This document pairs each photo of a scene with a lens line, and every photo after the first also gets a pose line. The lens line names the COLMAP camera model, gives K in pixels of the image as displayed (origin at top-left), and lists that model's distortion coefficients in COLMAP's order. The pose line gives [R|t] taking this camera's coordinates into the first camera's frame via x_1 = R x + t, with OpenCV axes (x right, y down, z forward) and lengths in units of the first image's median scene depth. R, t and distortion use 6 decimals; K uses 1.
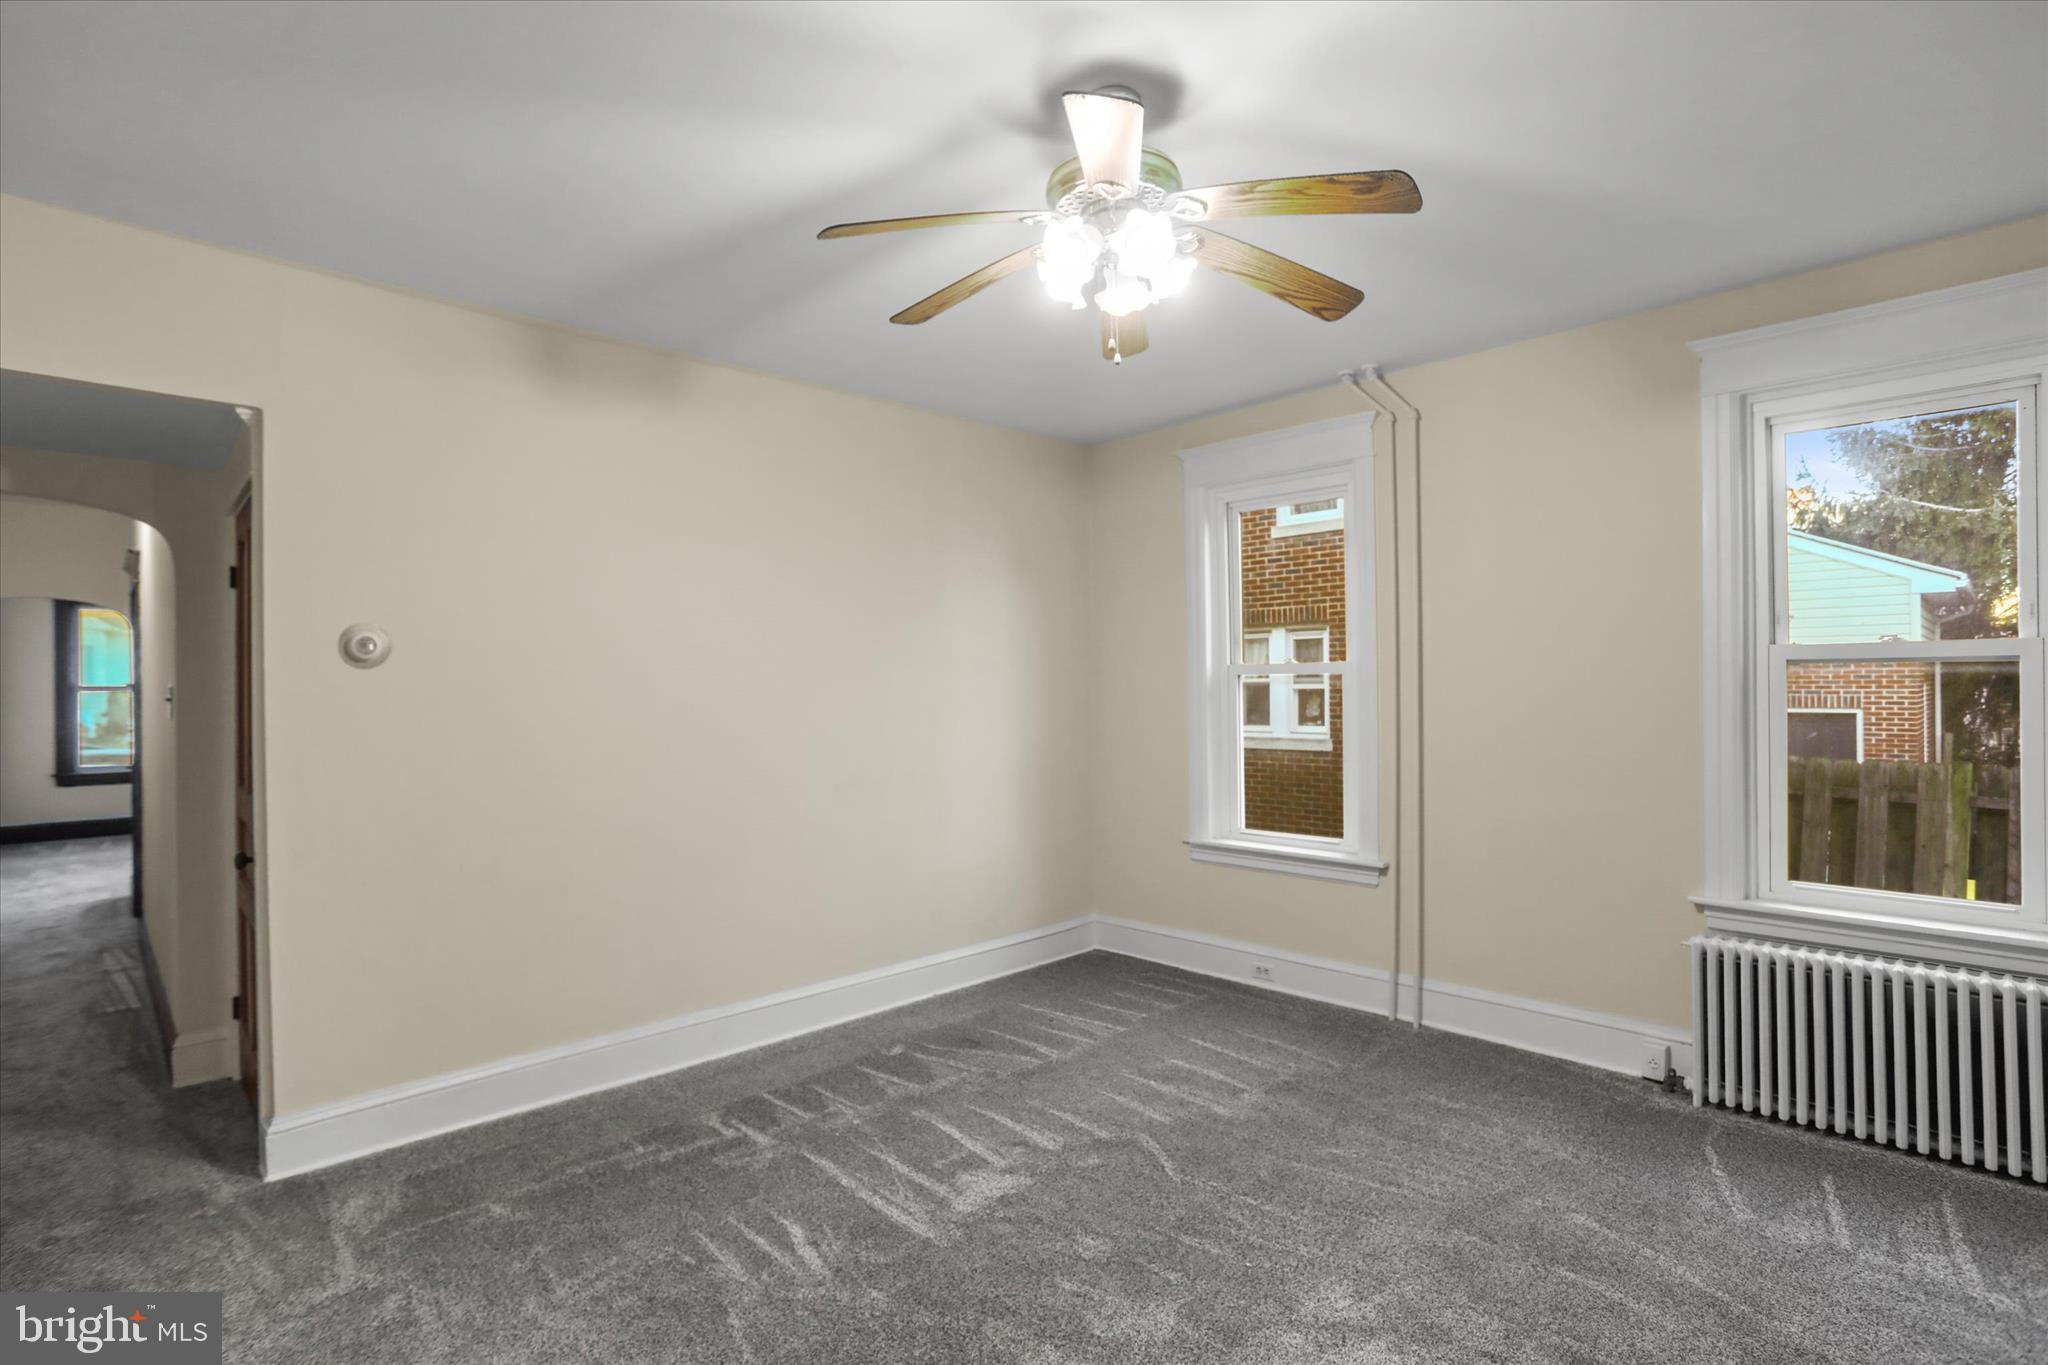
lens RADIAL K [[998.1, 0, 1013.8], [0, 998.1, 679.0], [0, 0, 1]] dist [-0.034113, 0.000021]
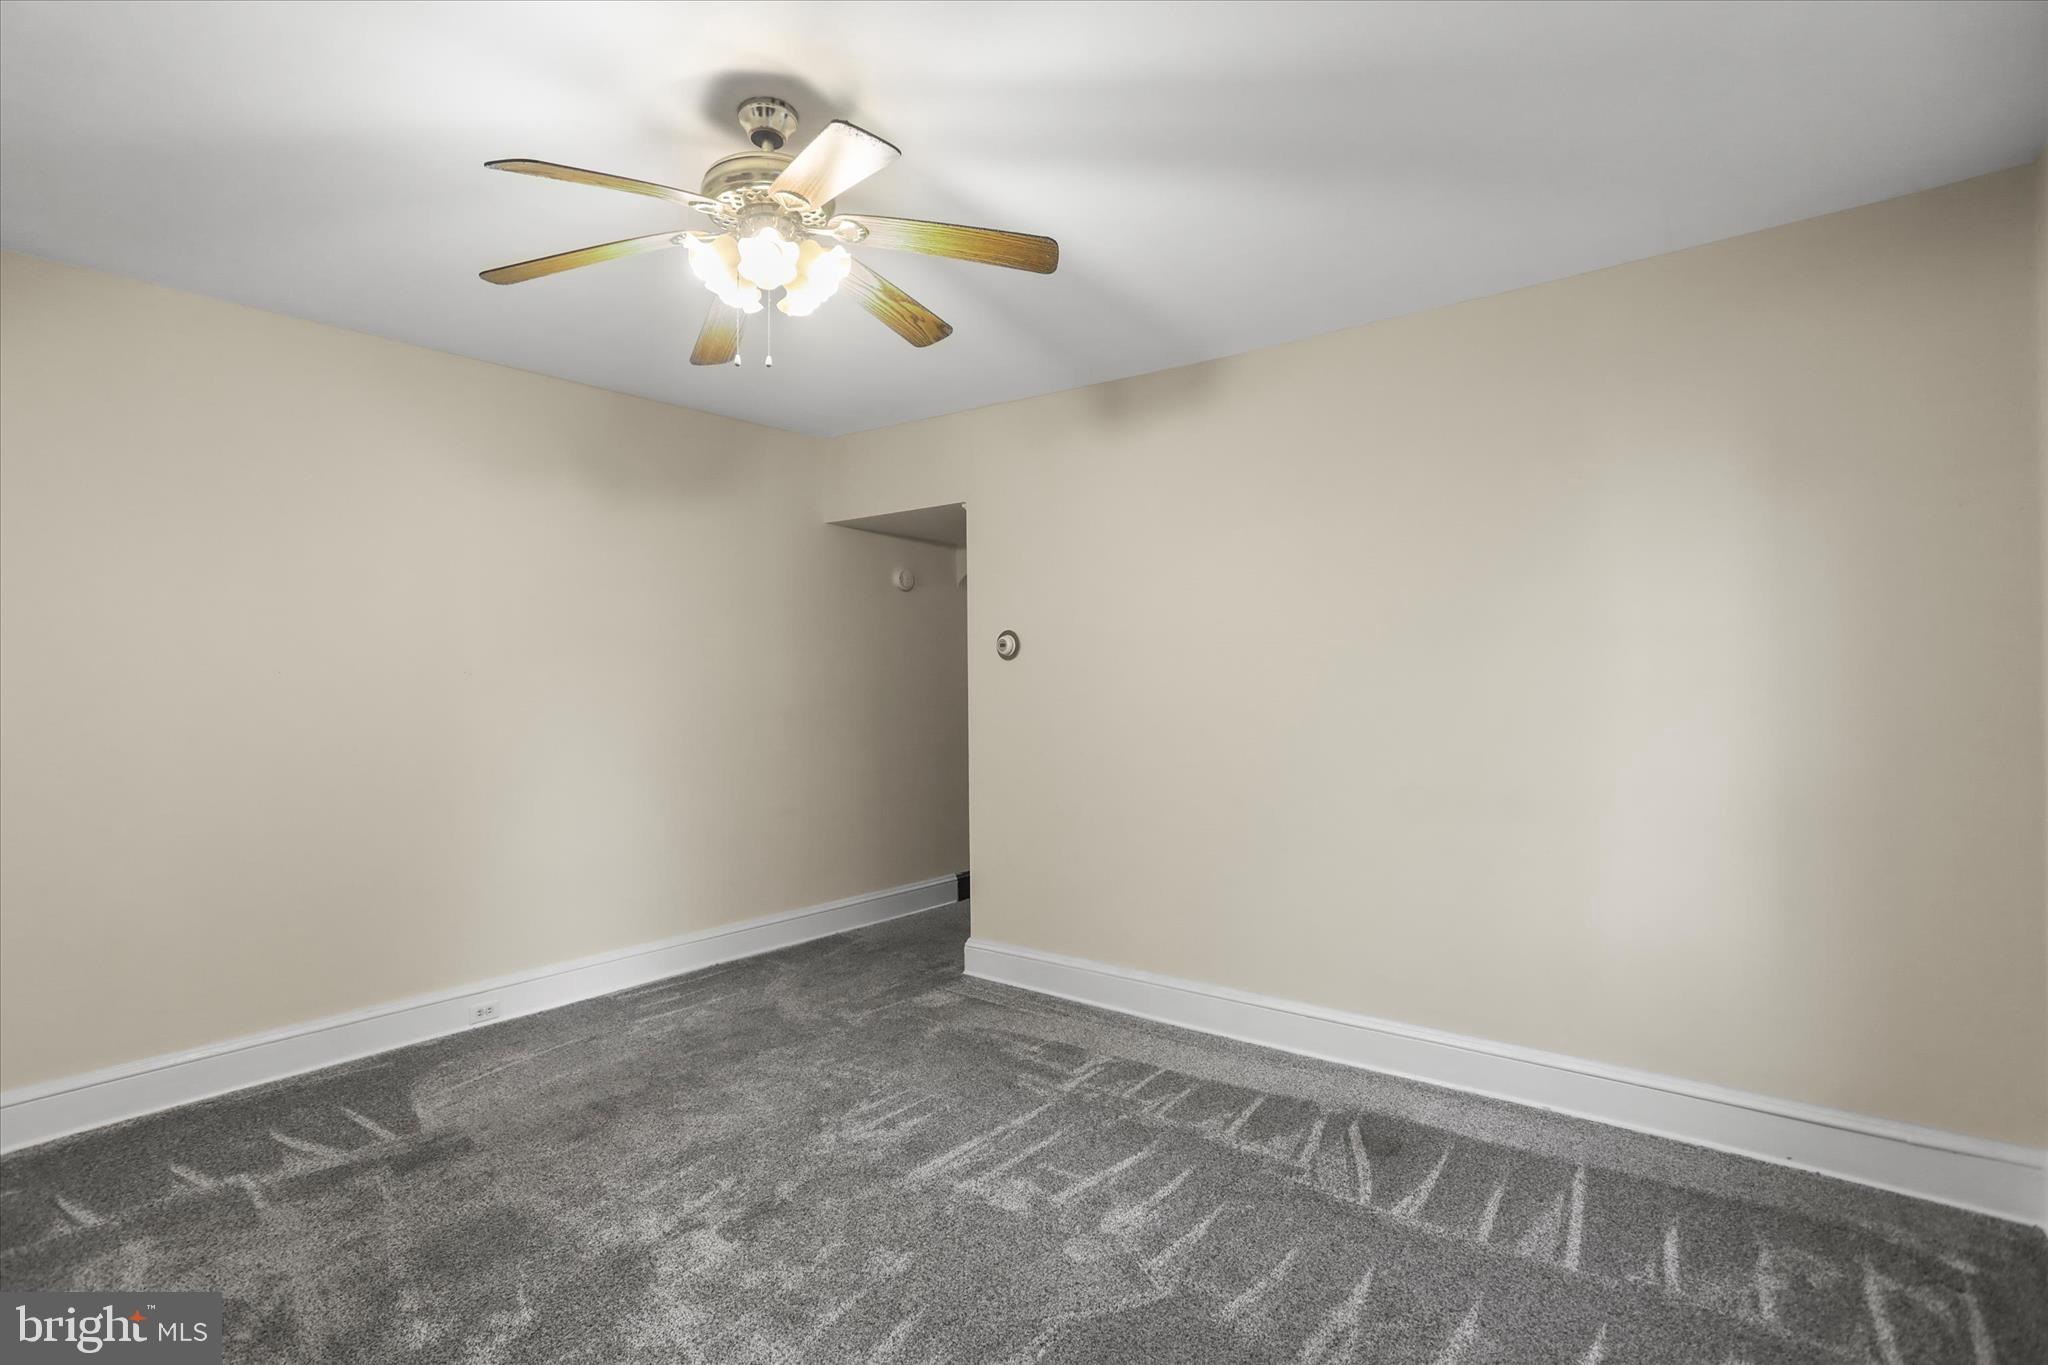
lens RADIAL K [[998.1, 0, 1015.3], [0, 998.1, 683.3], [0, 0, 1]] dist [-0.034113, 0.000021]
pose [[0.122065, 0.015415, -0.992402, 0.773895], [0.014917, 0.999738, 0.017364, -0.001734], [0.992410, -0.016923, 0.121803, 0.757580]]
